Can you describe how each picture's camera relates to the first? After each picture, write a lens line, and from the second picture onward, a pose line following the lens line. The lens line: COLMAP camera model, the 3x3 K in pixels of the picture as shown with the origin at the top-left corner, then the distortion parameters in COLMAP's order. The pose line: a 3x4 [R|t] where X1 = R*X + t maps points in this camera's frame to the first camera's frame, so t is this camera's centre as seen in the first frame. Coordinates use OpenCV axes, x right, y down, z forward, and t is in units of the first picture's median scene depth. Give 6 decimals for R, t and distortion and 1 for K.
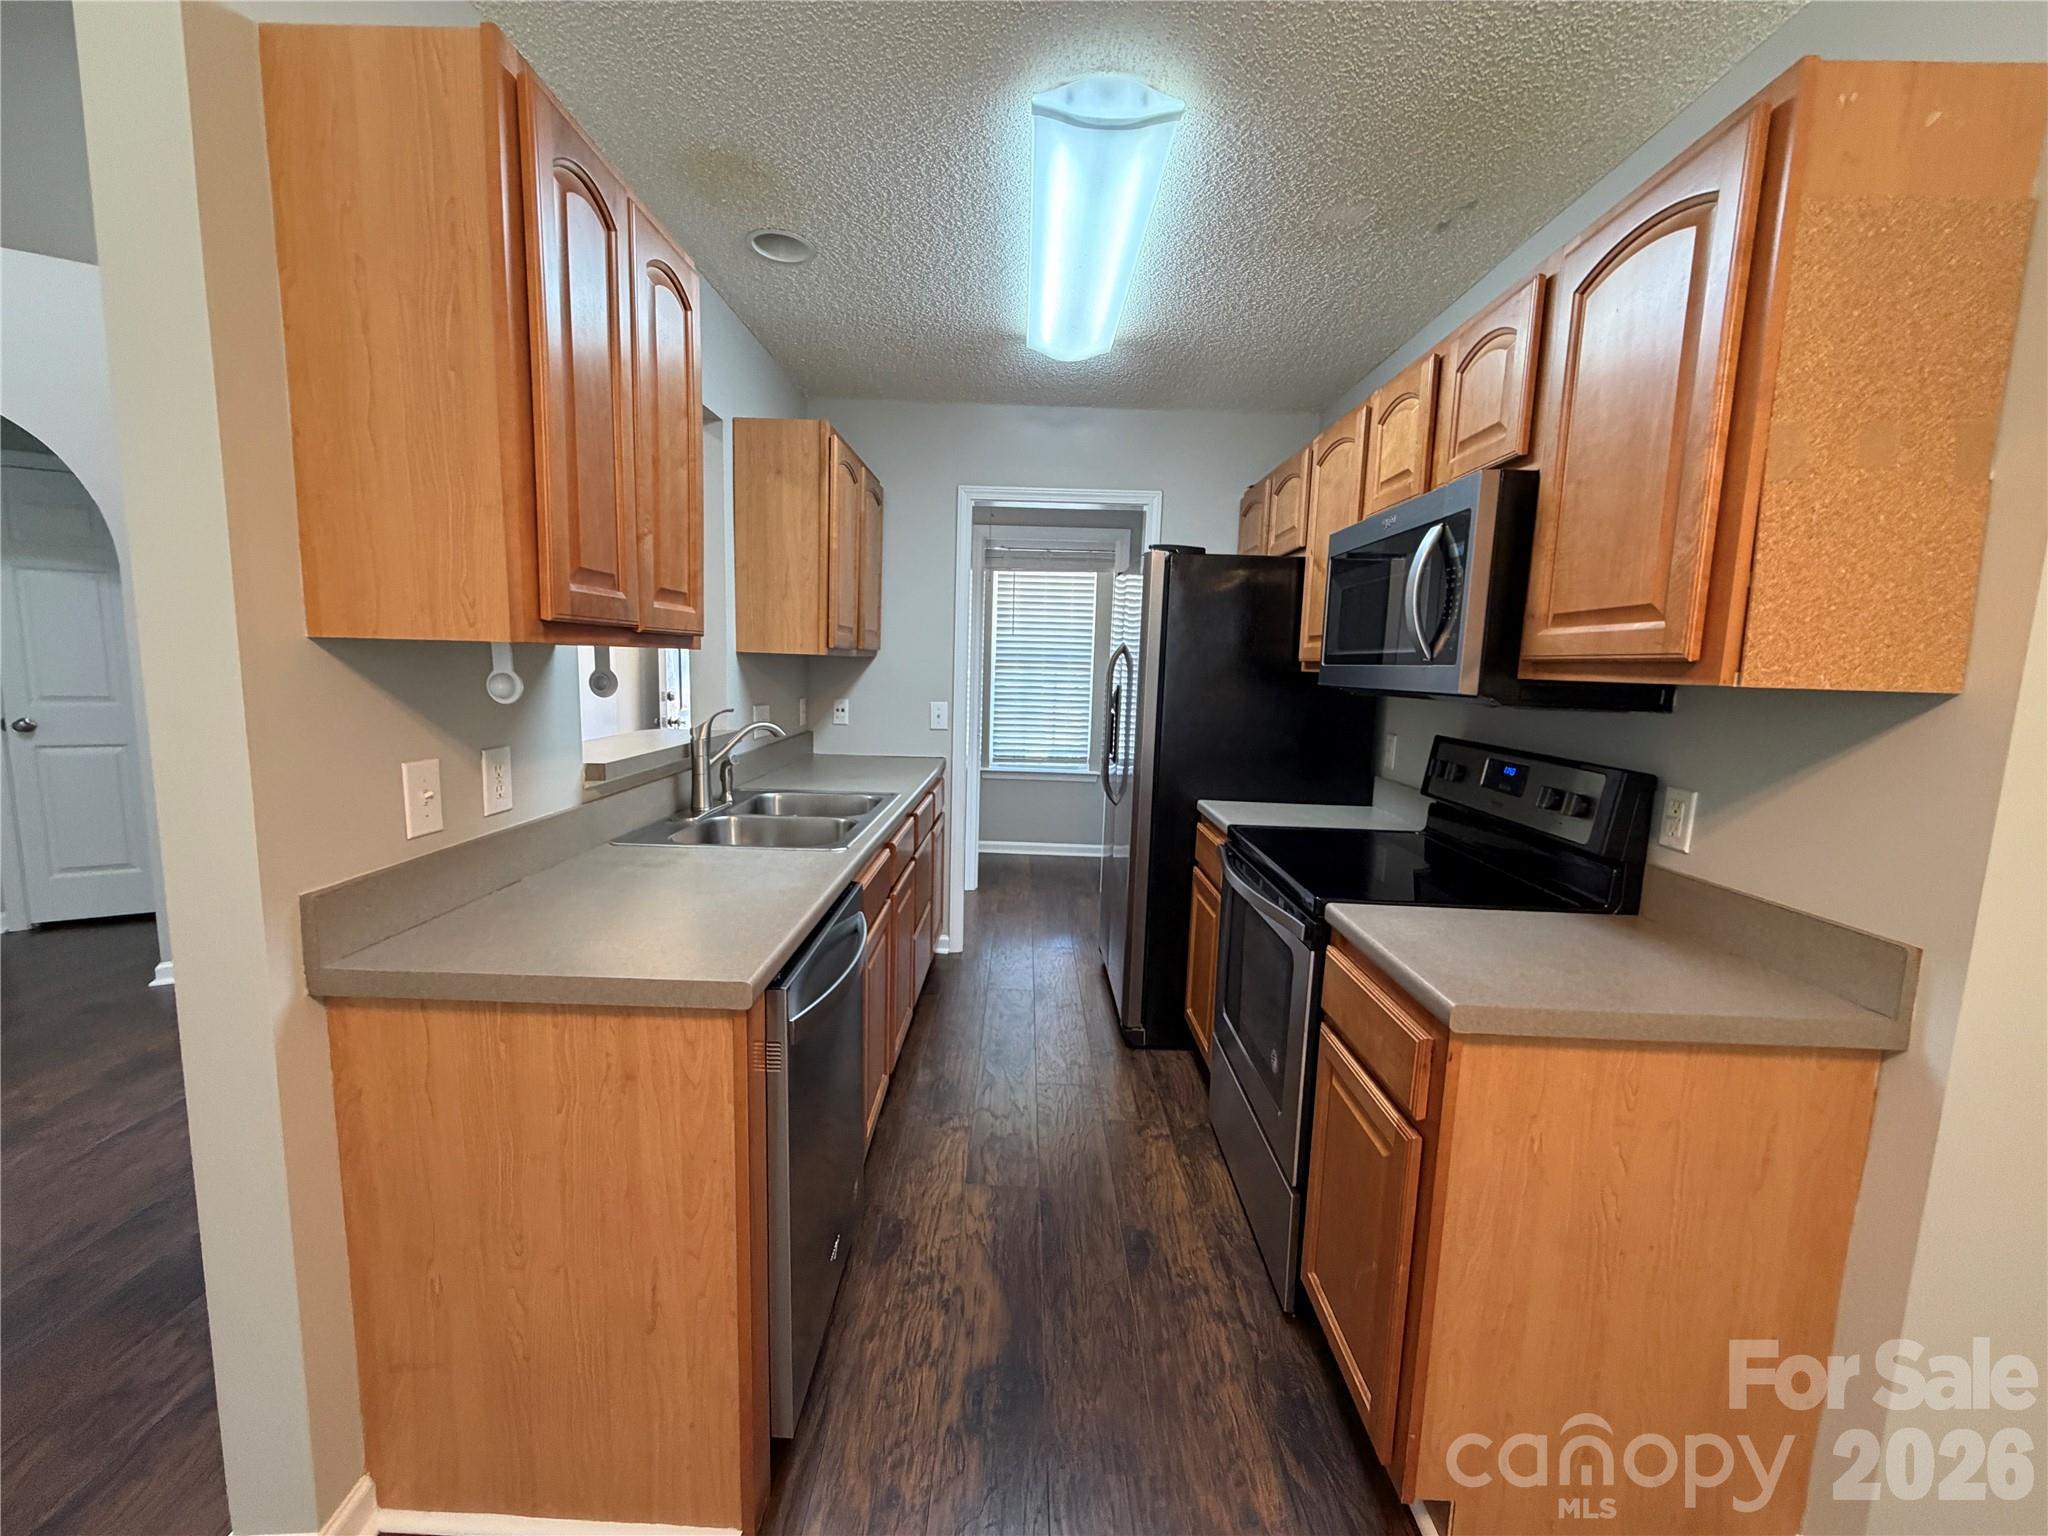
lens RADIAL K [[819.8, 0, 1025.2], [0, 819.8, 765.4], [0, 0, 1]] dist [-0.000702, -0.000116]
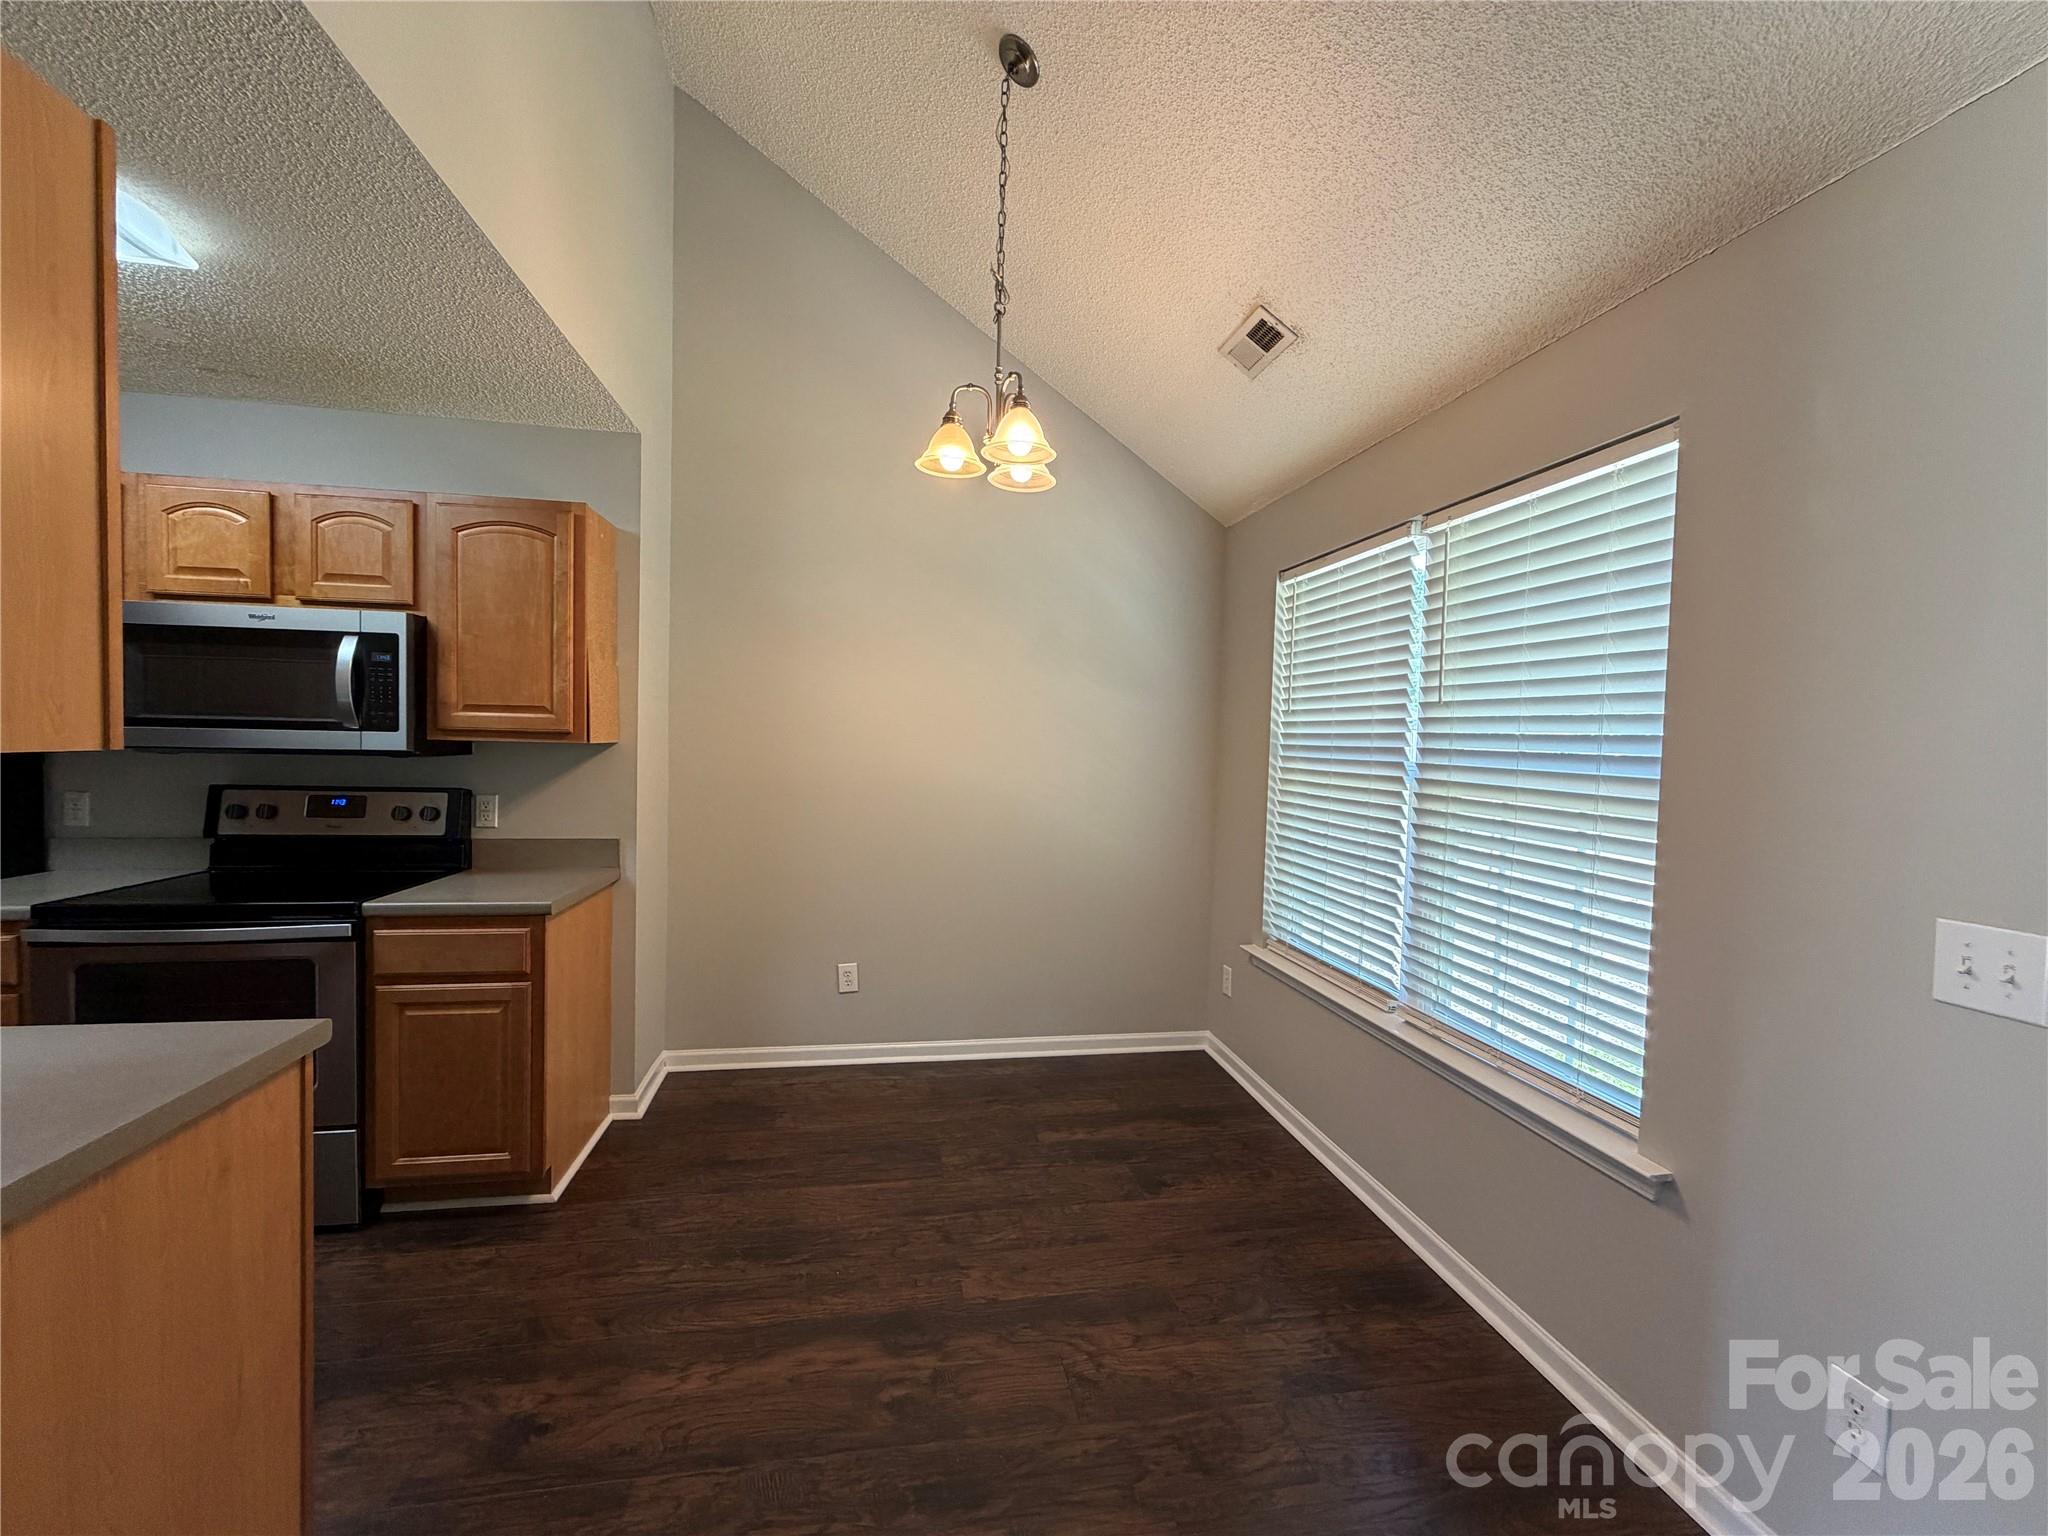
lens RADIAL K [[818.7, 0, 1017.9], [0, 818.7, 767.8], [0, 0, 1]] dist [-0.000016, 0.000173]
pose [[-0.179176, -0.070935, 0.981256, -1.226675], [0.090588, 0.991971, 0.088250, -0.086102], [-0.979638, 0.104702, -0.171311, 0.122386]]
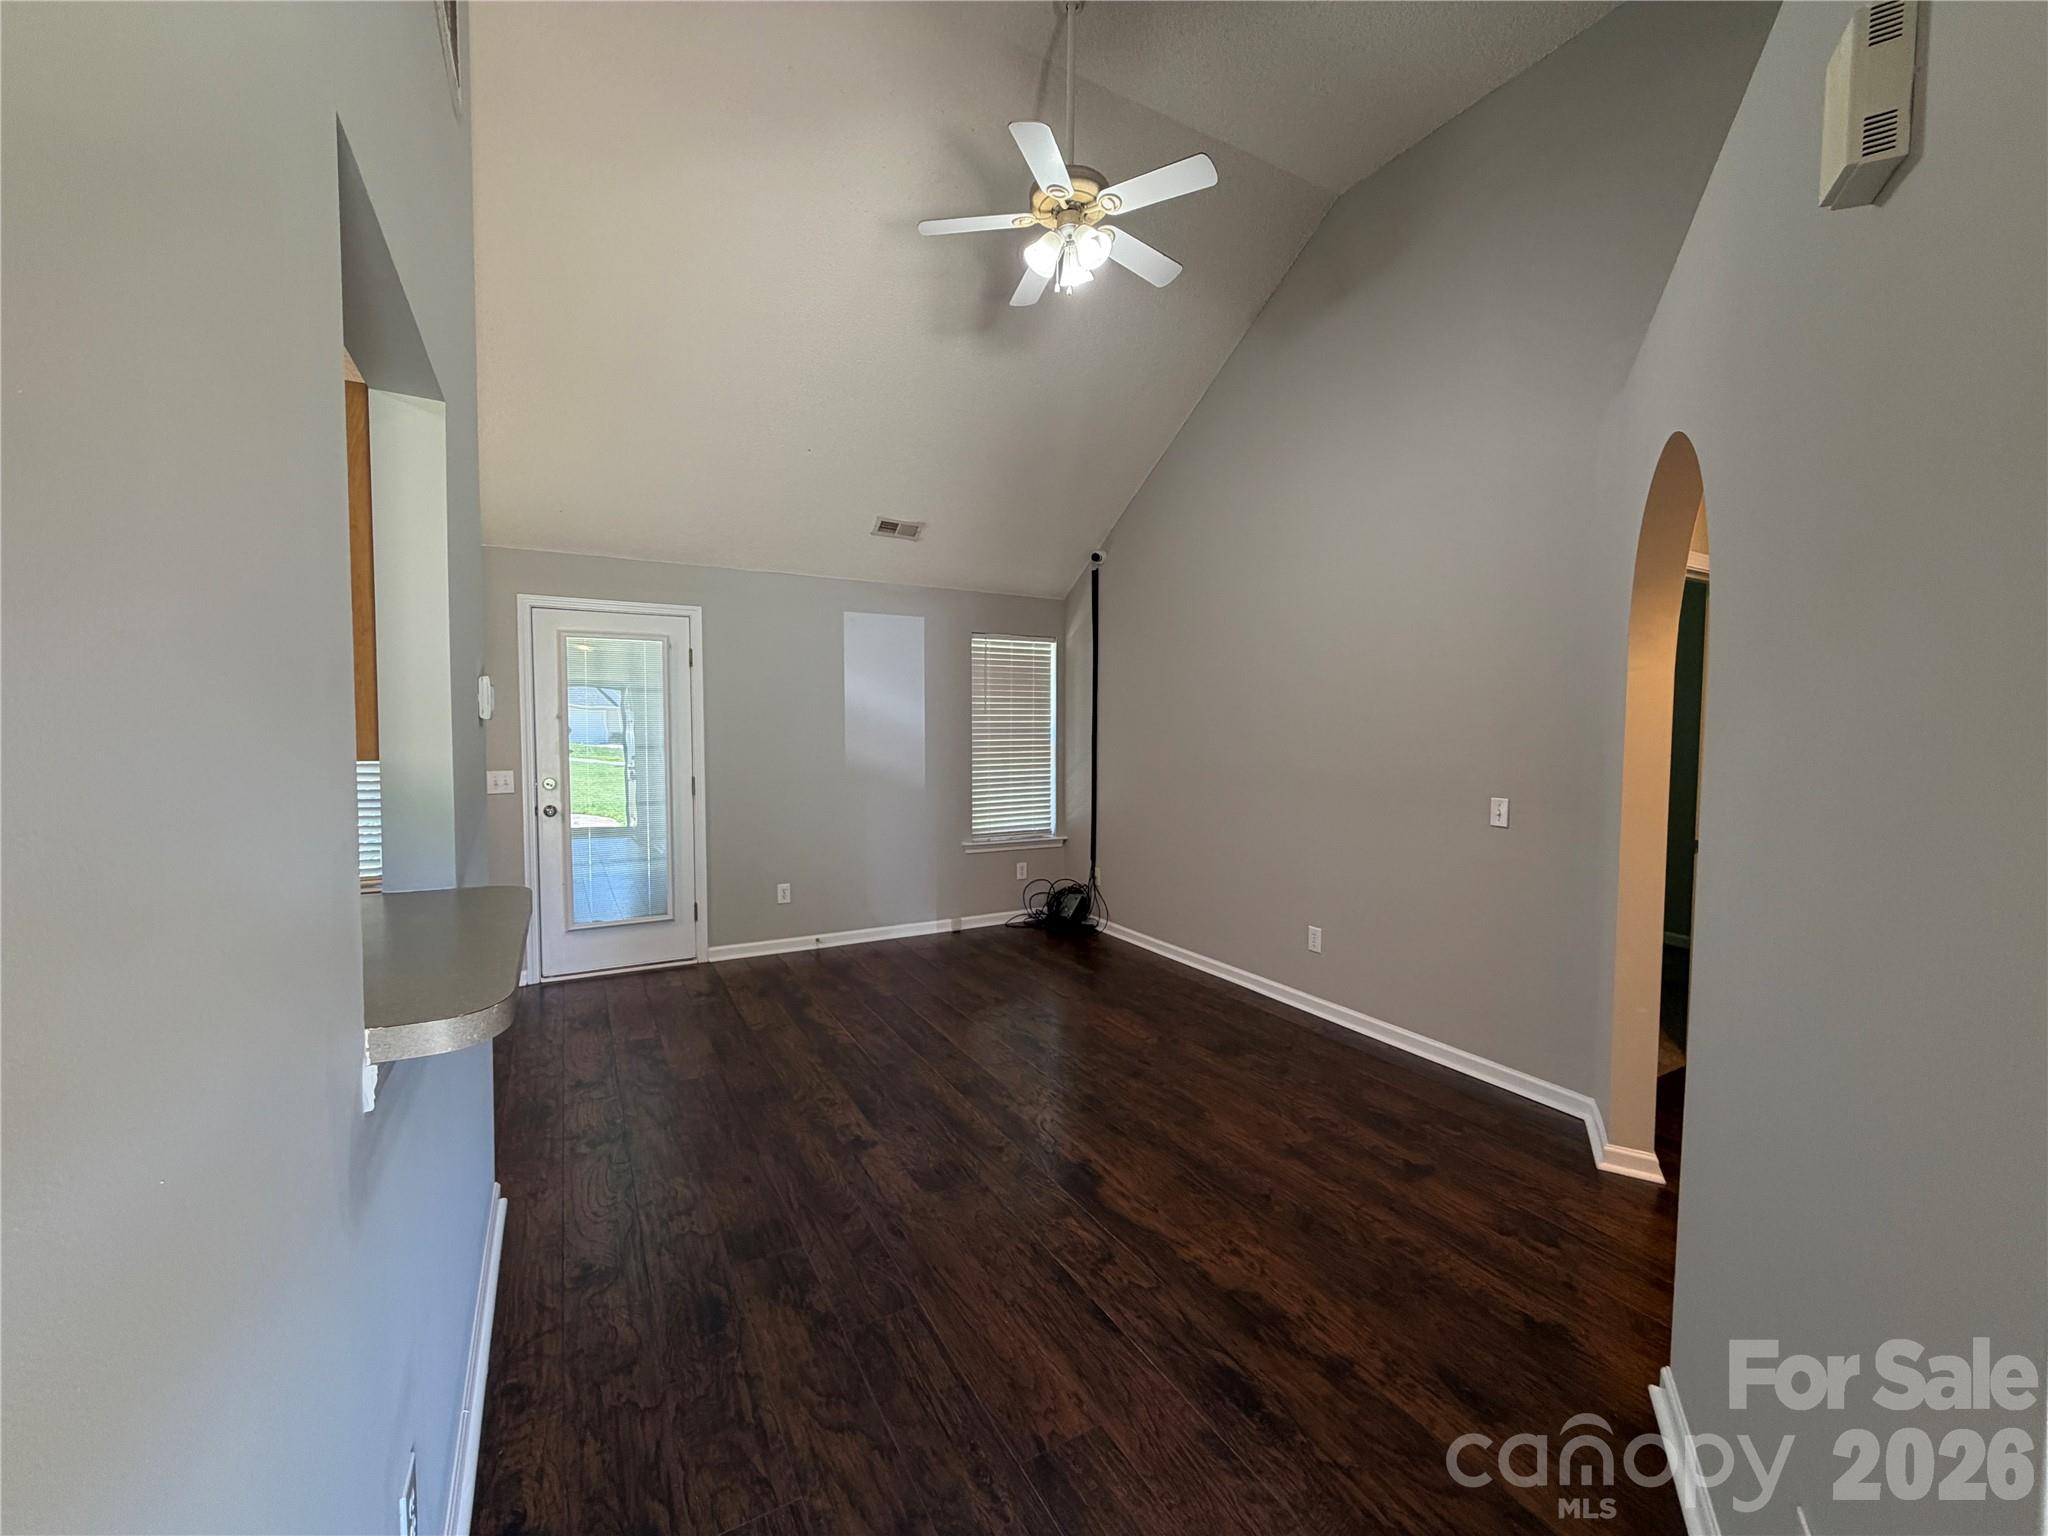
lens RADIAL K [[809.3, 0, 1021.8], [0, 809.3, 759.7], [0, 0, 1]] dist [-0.000085, 0.000064]
pose [[-0.866717, -0.014063, -0.498602, -0.835928], [-0.094494, 0.986131, 0.136444, -0.395956], [0.489768, 0.165373, -0.856025, 2.454242]]
